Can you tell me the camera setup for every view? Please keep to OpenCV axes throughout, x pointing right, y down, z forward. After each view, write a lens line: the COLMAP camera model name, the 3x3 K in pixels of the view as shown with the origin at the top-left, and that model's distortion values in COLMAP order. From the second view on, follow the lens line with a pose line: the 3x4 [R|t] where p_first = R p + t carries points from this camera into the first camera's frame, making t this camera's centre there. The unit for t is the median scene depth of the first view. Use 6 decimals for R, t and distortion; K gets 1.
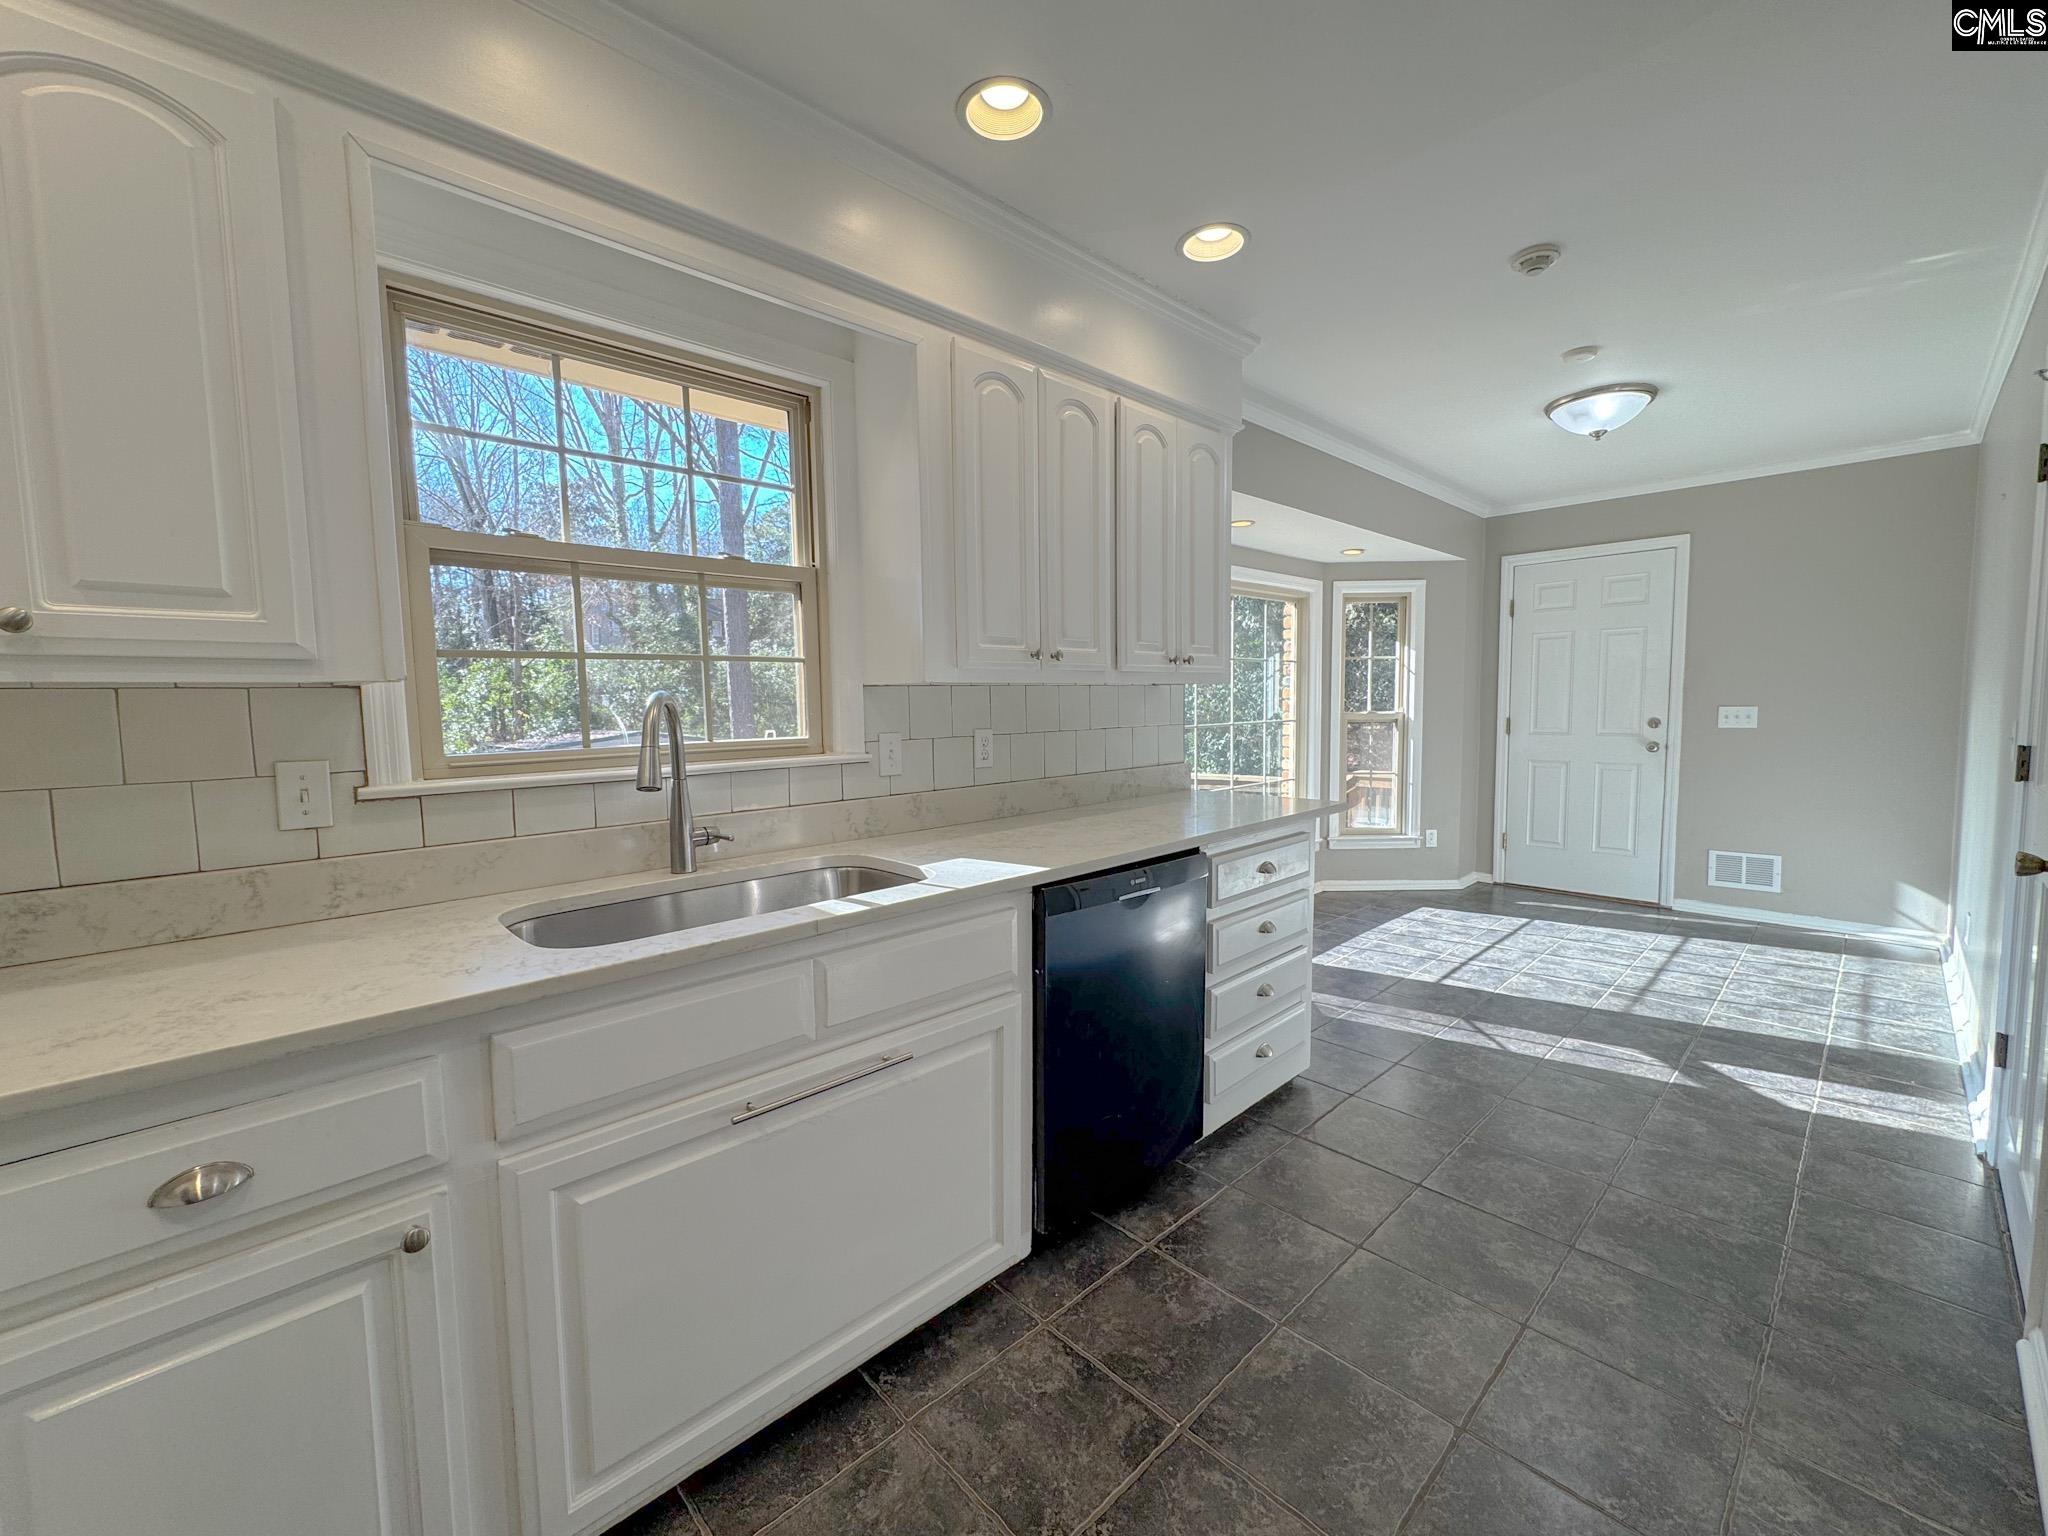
lens RADIAL K [[823.2, 0, 1024.0], [0, 823.2, 768.0], [0, 0, 1]] dist [-0.001462, -0.000075]
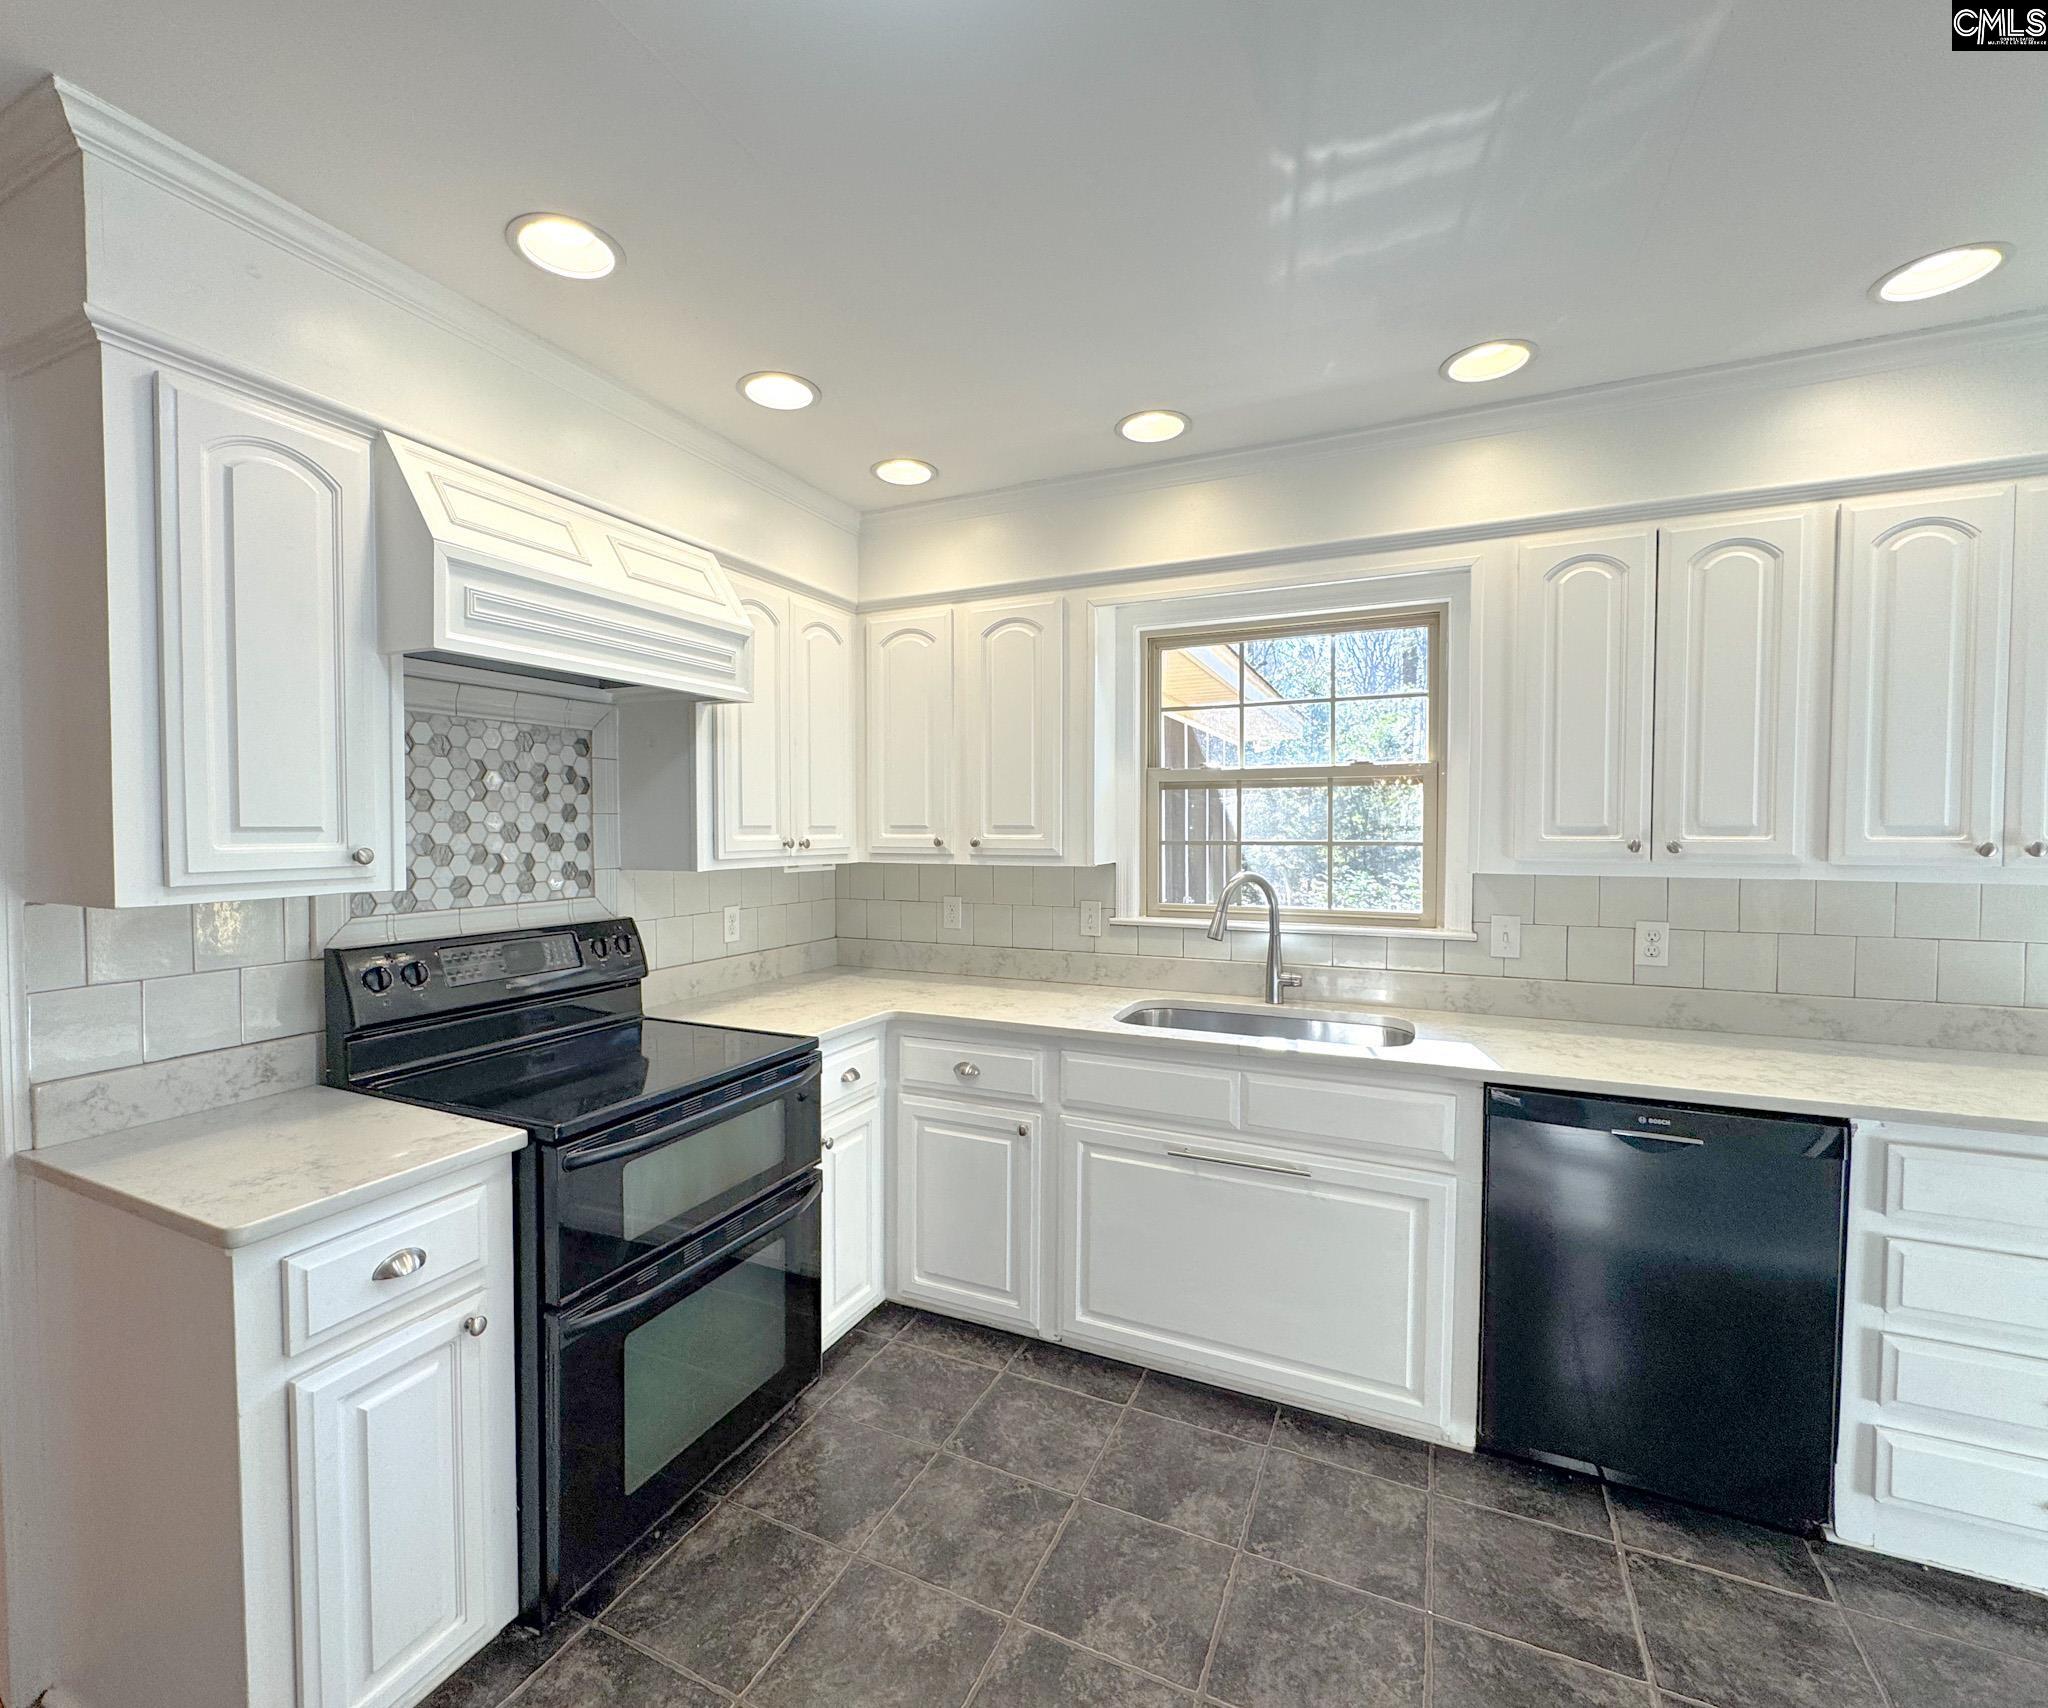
lens RADIAL K [[925.7, 0, 984.7], [0, 925.7, 852.4], [0, 0, 1]] dist [-0.000442, -0.000327]
pose [[0.353575, 0.043946, -0.934373, 0.928181], [-0.080349, 0.996631, 0.016469, -0.120617], [0.931949, 0.069253, 0.355915, -0.010595]]
